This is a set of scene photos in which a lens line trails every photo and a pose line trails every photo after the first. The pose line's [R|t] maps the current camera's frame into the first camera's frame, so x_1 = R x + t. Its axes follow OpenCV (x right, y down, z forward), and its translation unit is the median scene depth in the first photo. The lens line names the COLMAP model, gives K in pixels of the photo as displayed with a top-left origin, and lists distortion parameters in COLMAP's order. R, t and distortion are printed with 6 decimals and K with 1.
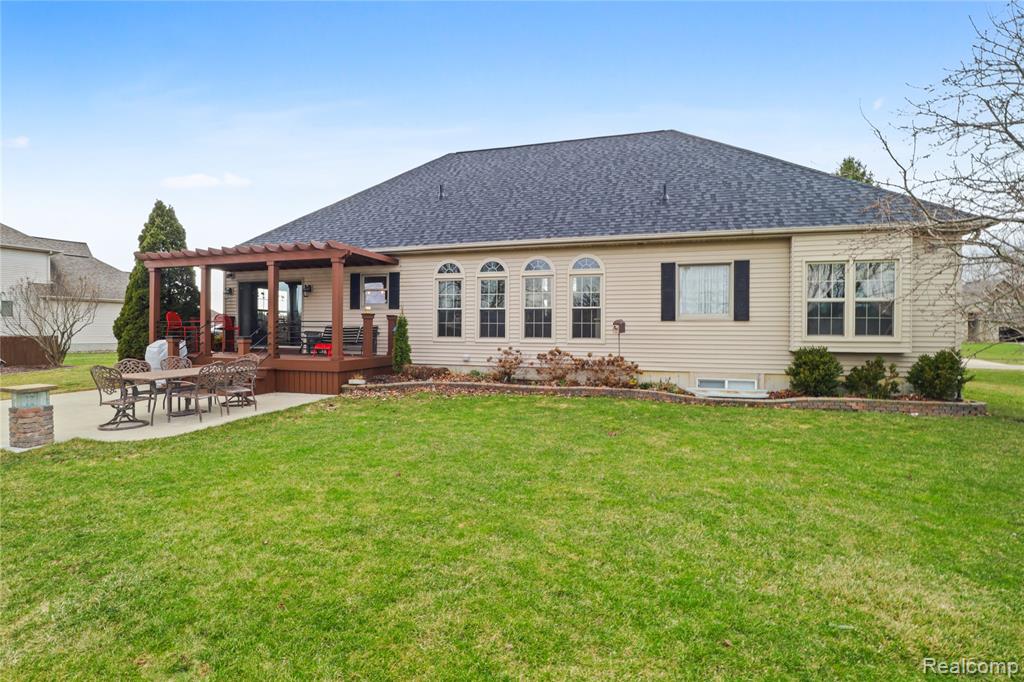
lens RADIAL K [[477.8, 0, 509.0], [0, 477.8, 325.4], [0, 0, 1]] dist [-0.028524, 0.000095]
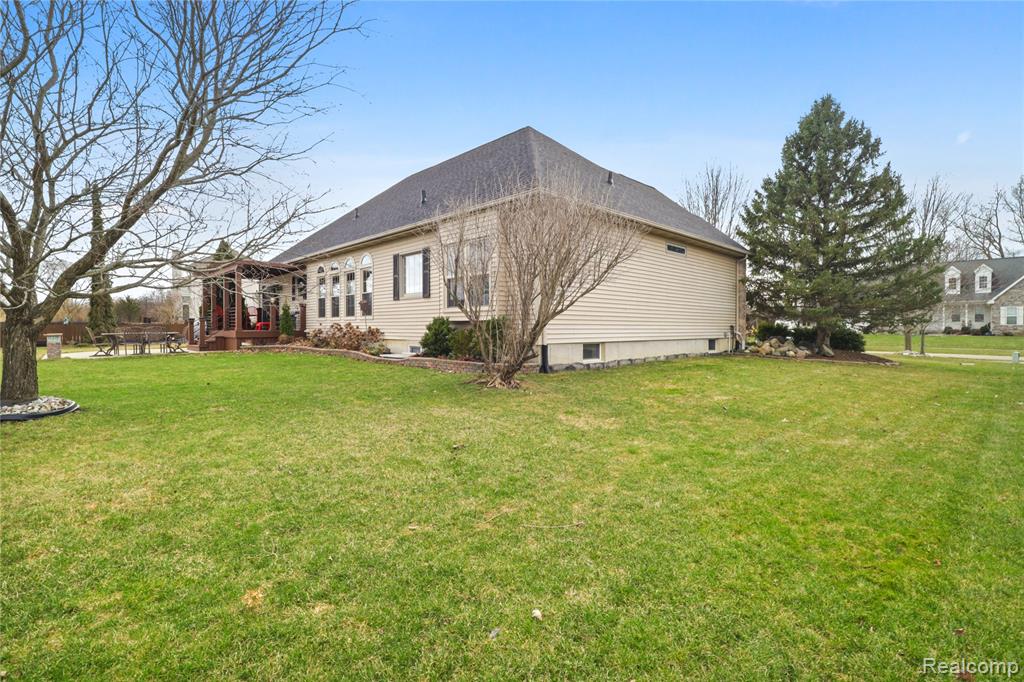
lens RADIAL K [[475.3, 0, 514.0], [0, 475.3, 351.9], [0, 0, 1]] dist [-0.025699, 0.000745]
pose [[0.889180, 0.016867, -0.457247, 1.069851], [0.009509, 0.998423, 0.055323, 0.055994], [0.457459, -0.053541, 0.887617, -0.004881]]
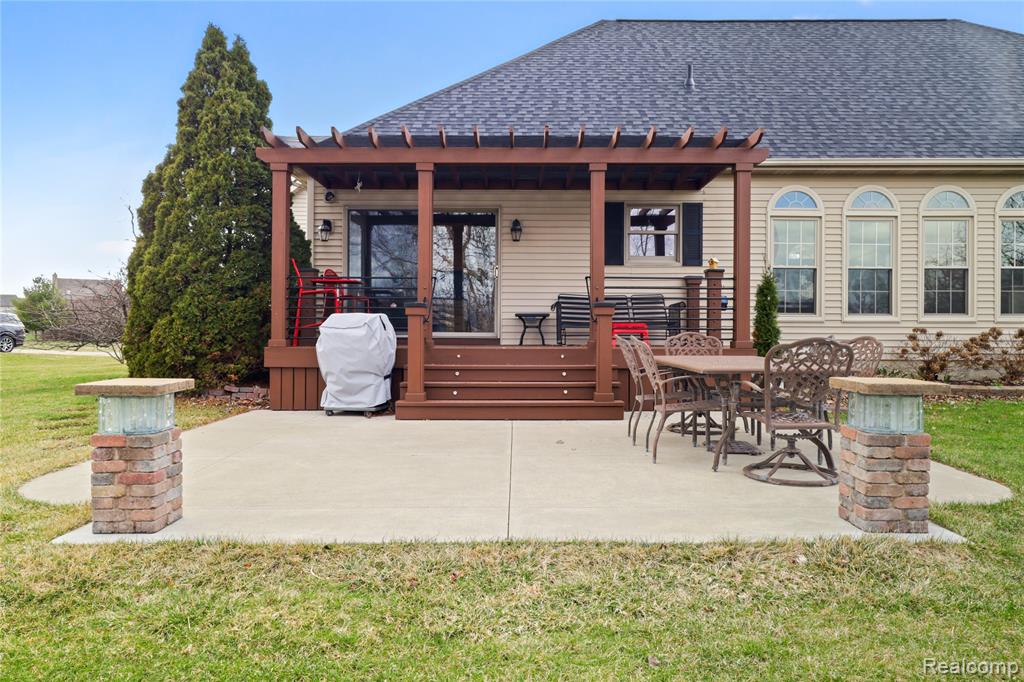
lens RADIAL K [[769.6, 0, 512.0], [0, 769.6, 341.0], [0, 0, 1]] dist [0.008160, -0.000418]
pose [[0.954303, -0.014139, 0.298506, -0.783535], [-0.001276, 0.998678, 0.051382, 0.009768], [-0.298838, -0.049415, 0.953023, 0.178211]]
